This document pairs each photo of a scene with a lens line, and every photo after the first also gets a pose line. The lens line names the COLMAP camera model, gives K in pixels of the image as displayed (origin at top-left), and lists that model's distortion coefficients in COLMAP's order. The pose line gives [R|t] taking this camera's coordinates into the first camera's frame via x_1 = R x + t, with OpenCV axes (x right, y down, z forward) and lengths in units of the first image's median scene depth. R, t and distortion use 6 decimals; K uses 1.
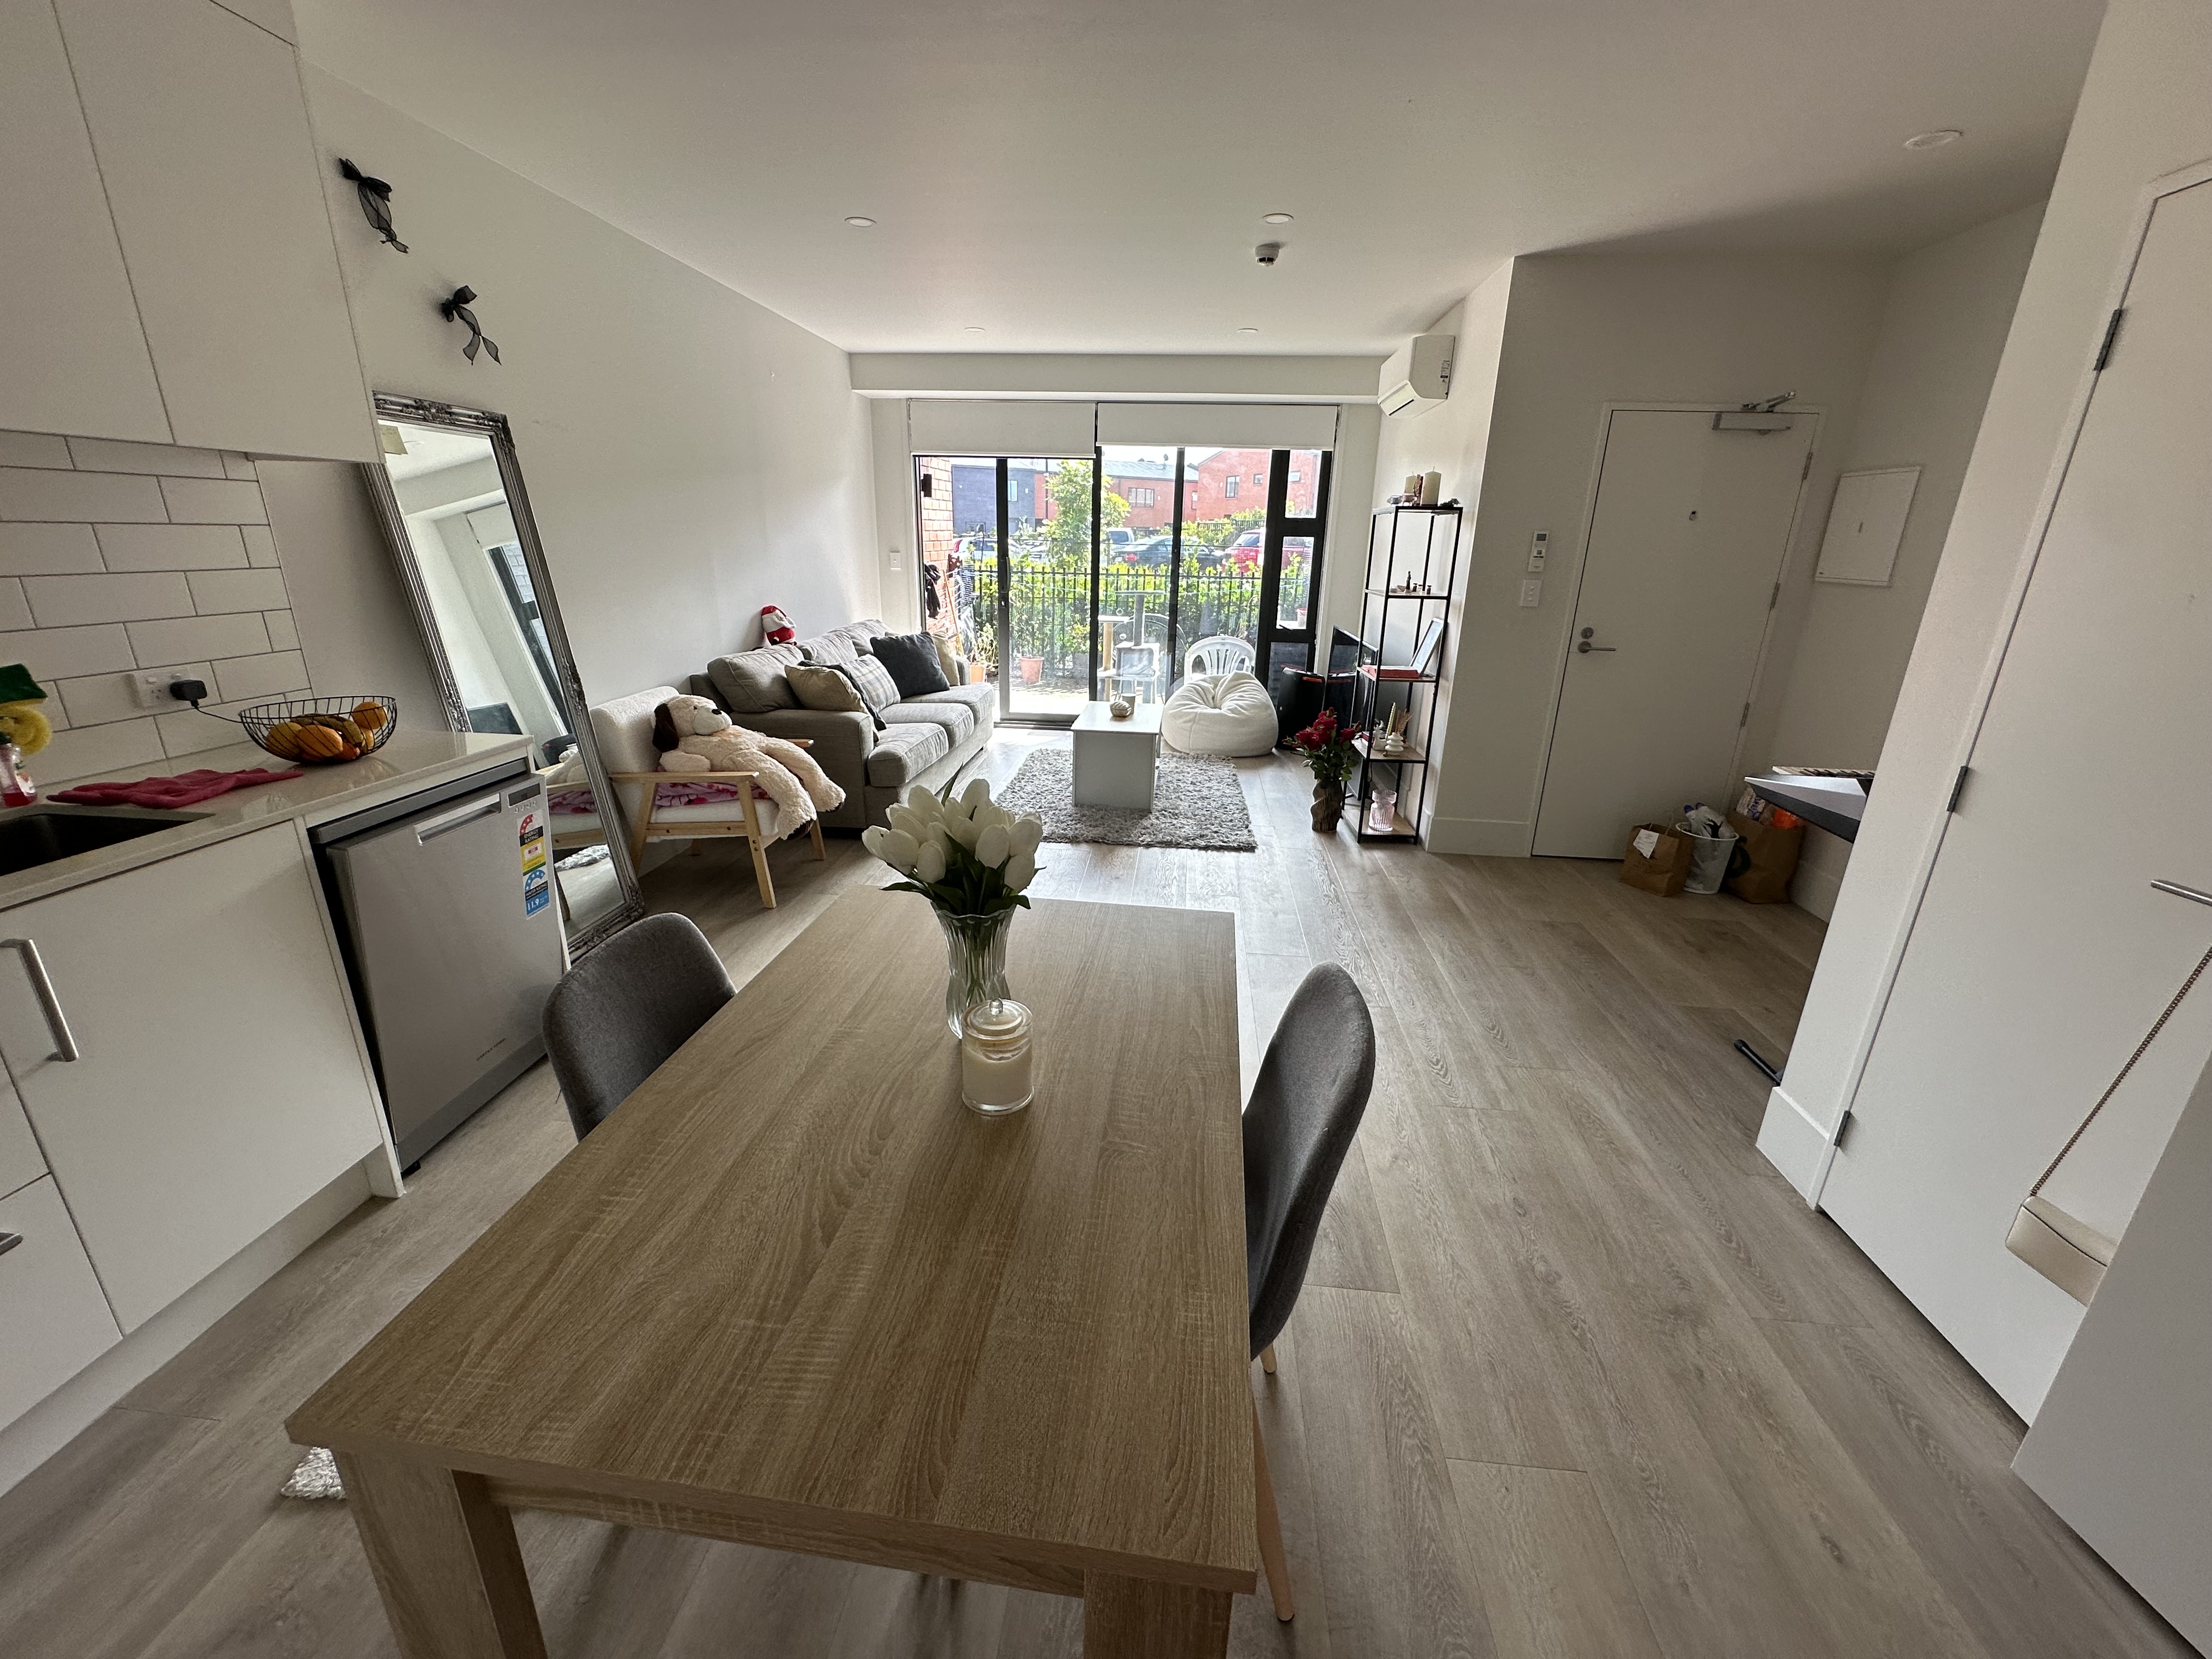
lens RADIAL K [[886.4, 0, 1102.5], [0, 886.4, 826.9], [0, 0, 1]] dist [-0.000046, 0.000014]
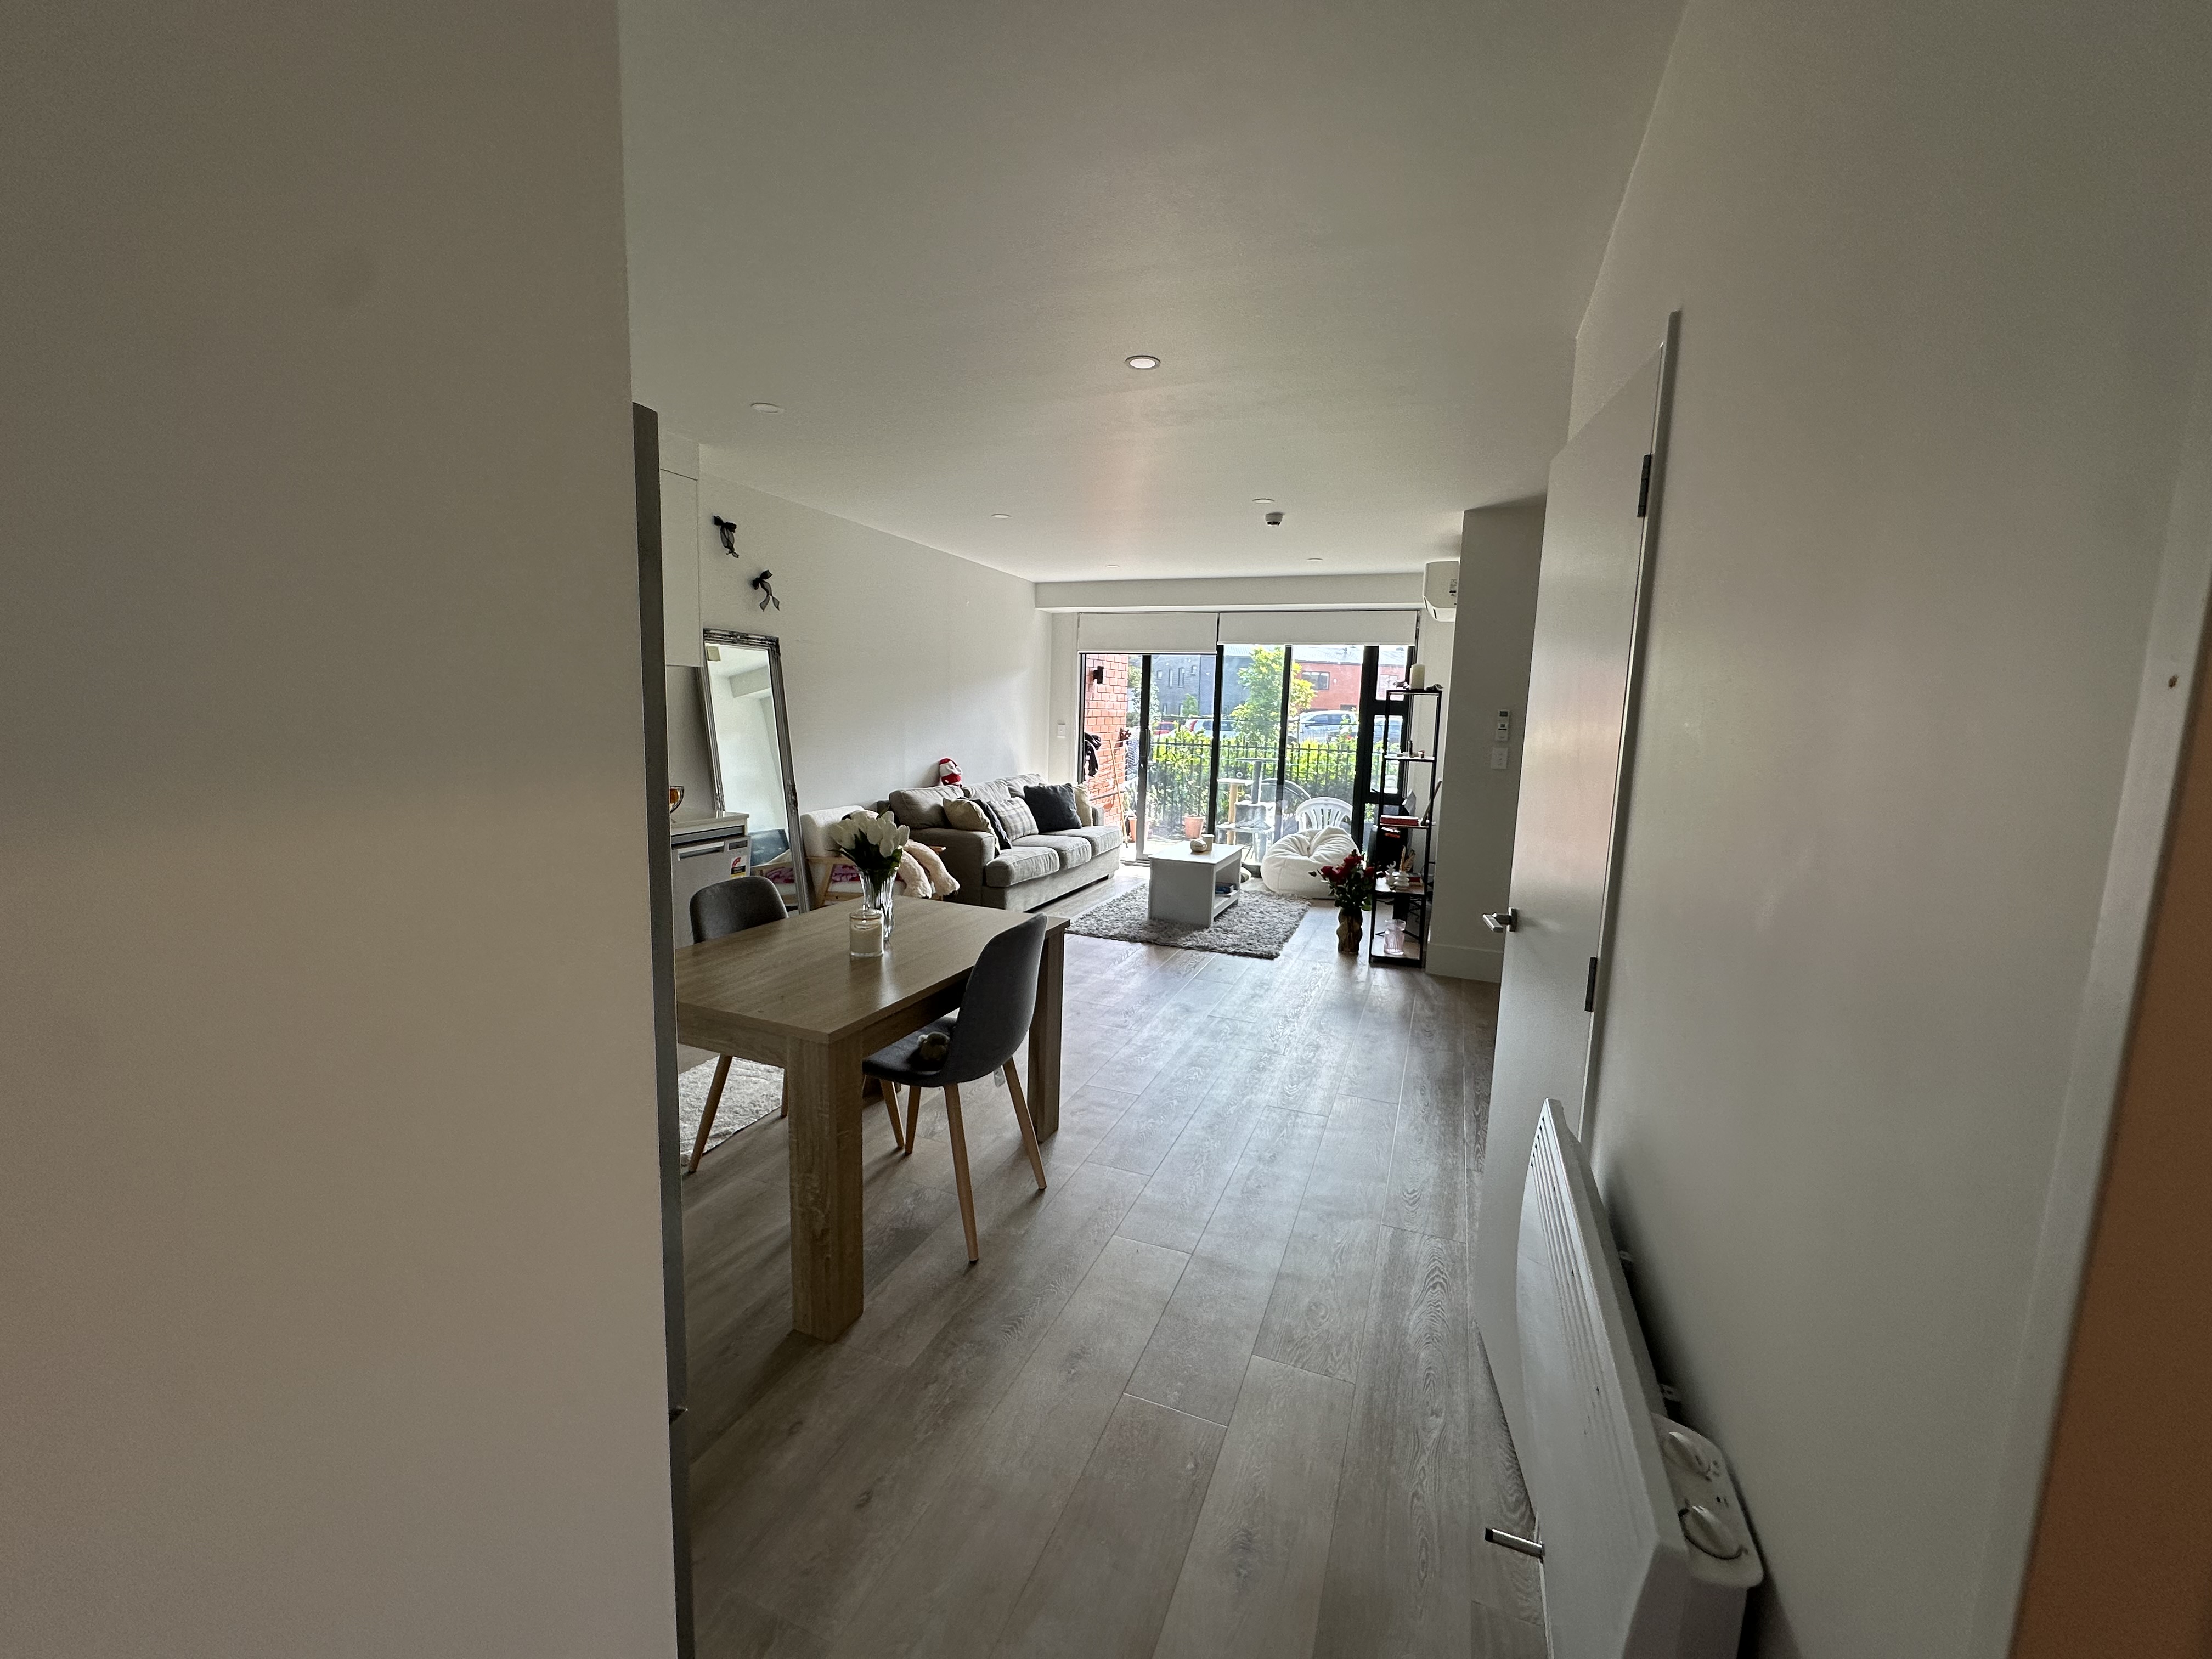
lens RADIAL K [[886.4, 0, 1101.7], [0, 886.4, 826.2], [0, 0, 1]] dist [-0.000046, 0.000014]
pose [[0.960893, 0.043067, -0.273551, 0.261449], [-0.095485, 0.978779, -0.181311, 0.088875], [0.259937, 0.200340, 0.944614, -0.240630]]
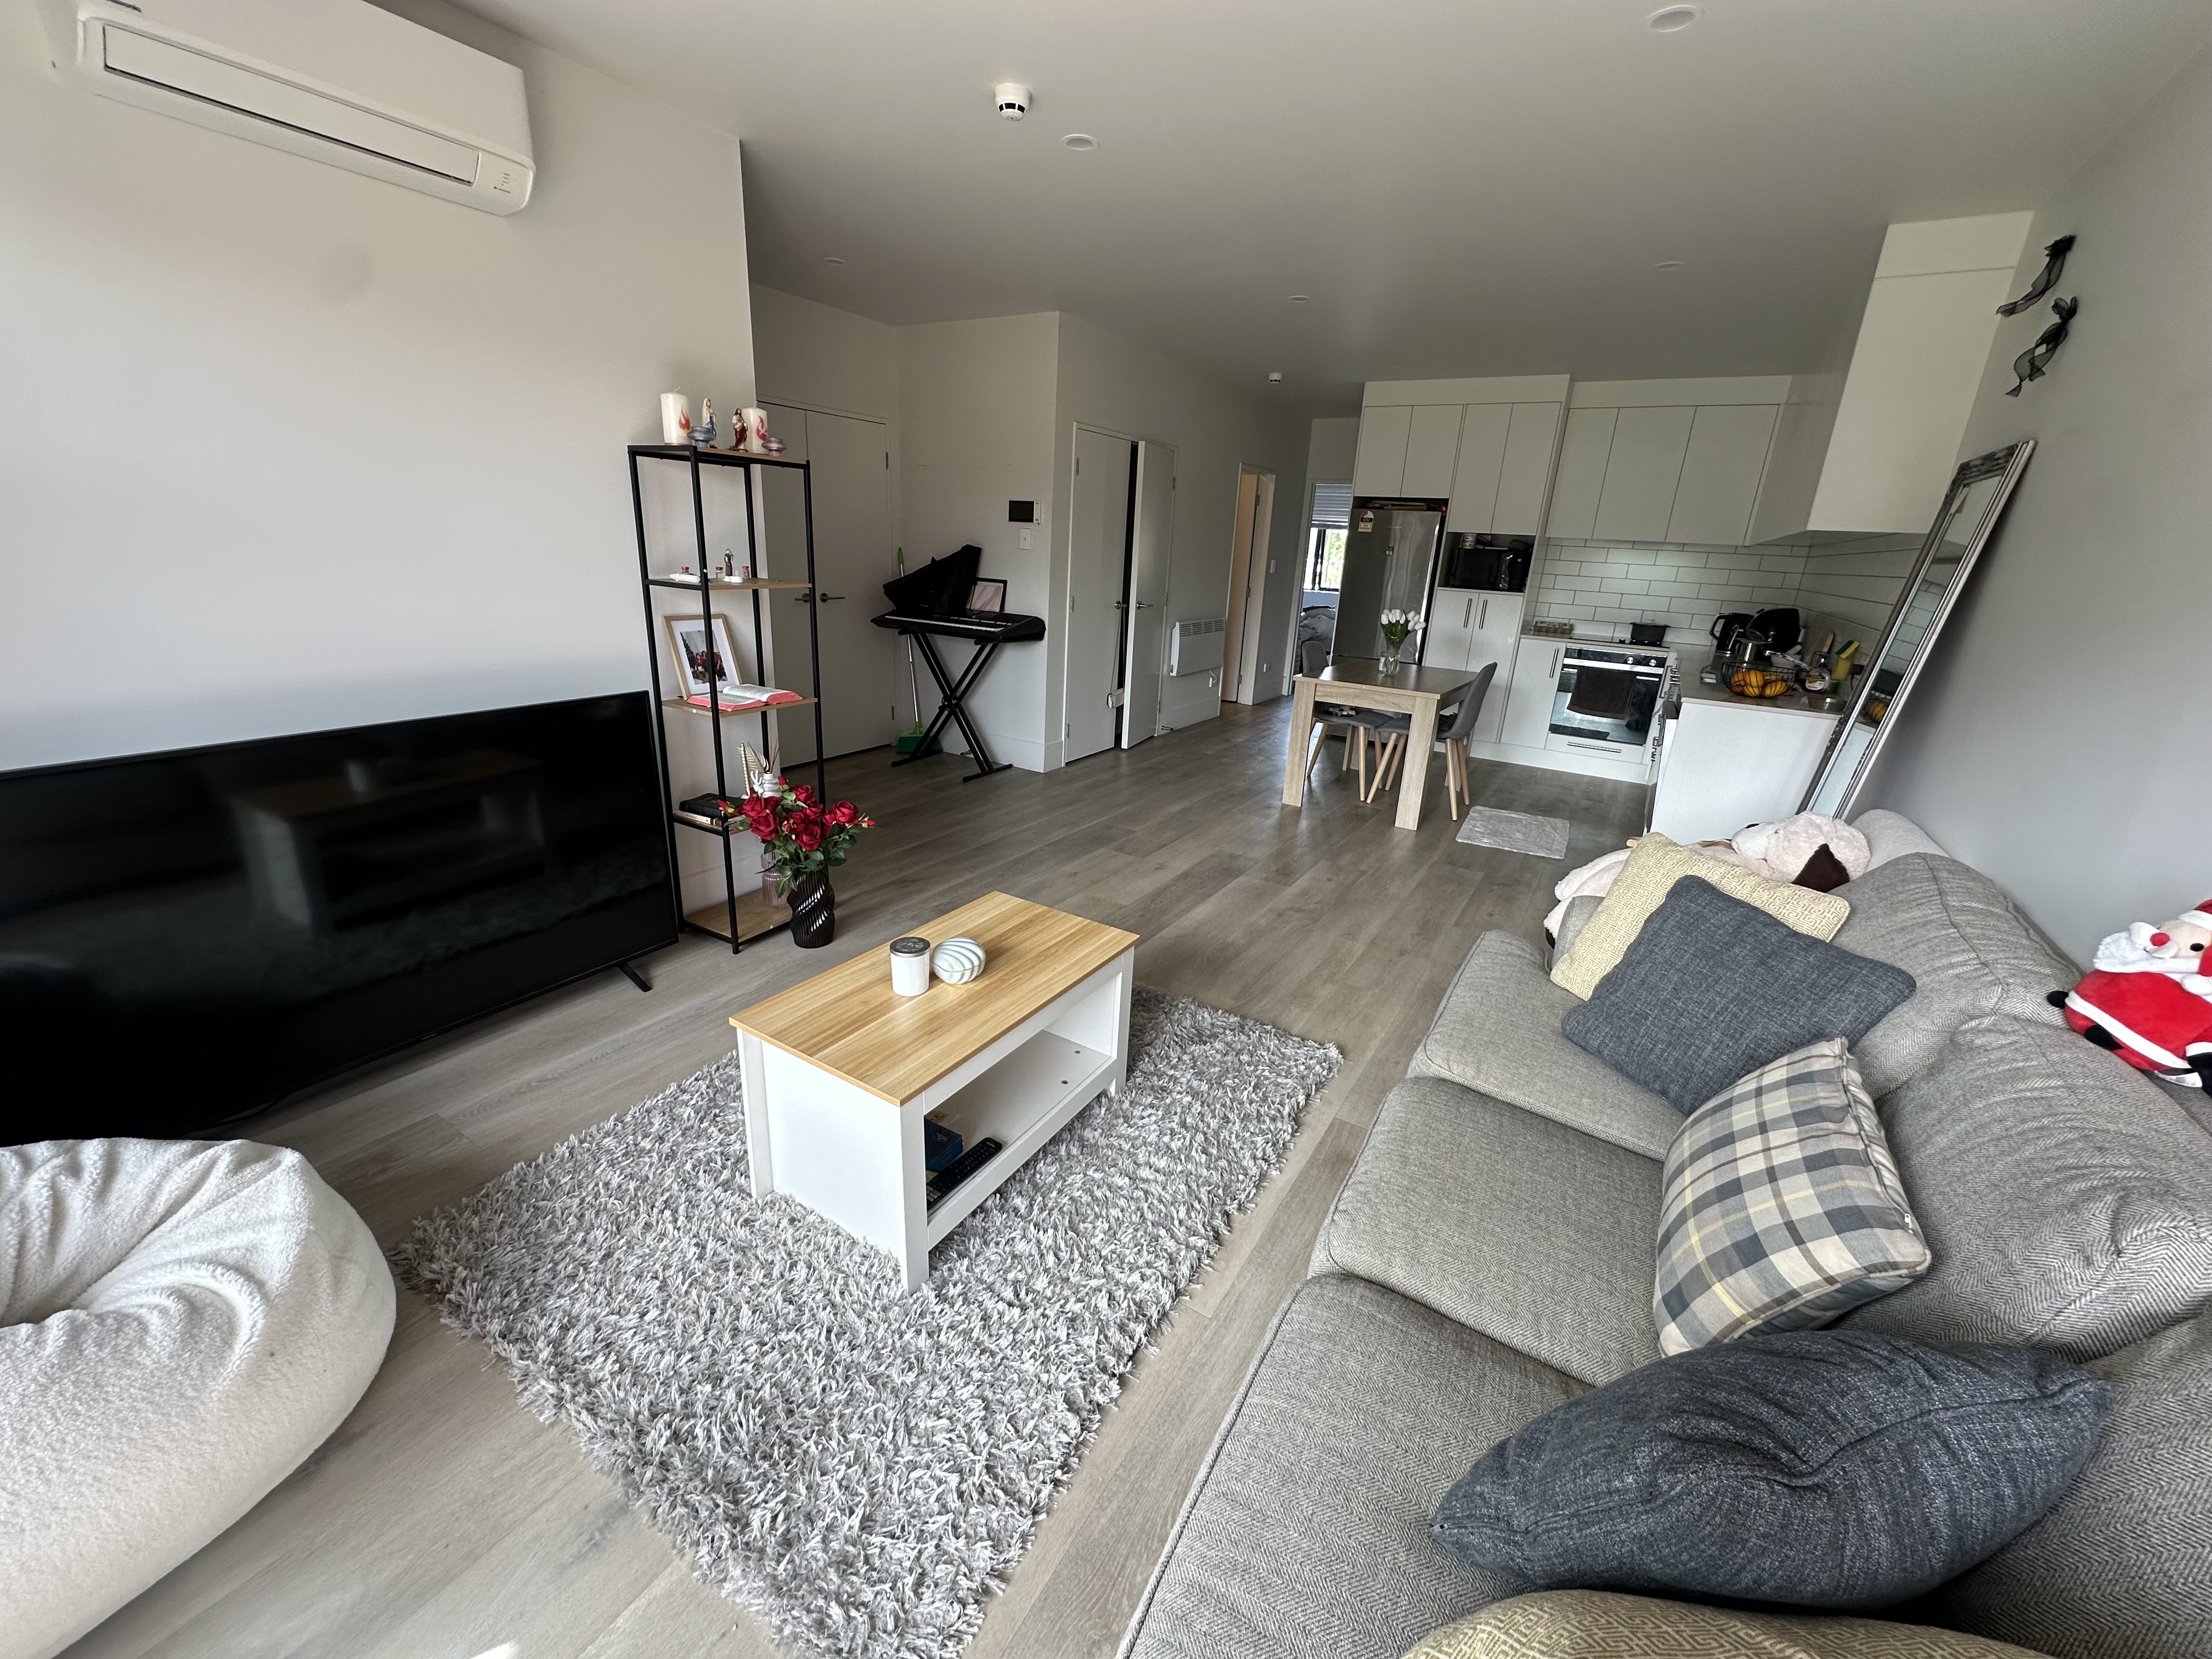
lens RADIAL K [[886.4, 0, 1097.8], [0, 886.4, 834.6], [0, 0, 1]] dist [-0.000046, 0.000014]
pose [[-0.888753, -0.211150, 0.406859, -0.210198], [0.072660, 0.811473, 0.579855, -0.462790], [-0.452591, 0.544910, -0.705857, 1.407626]]
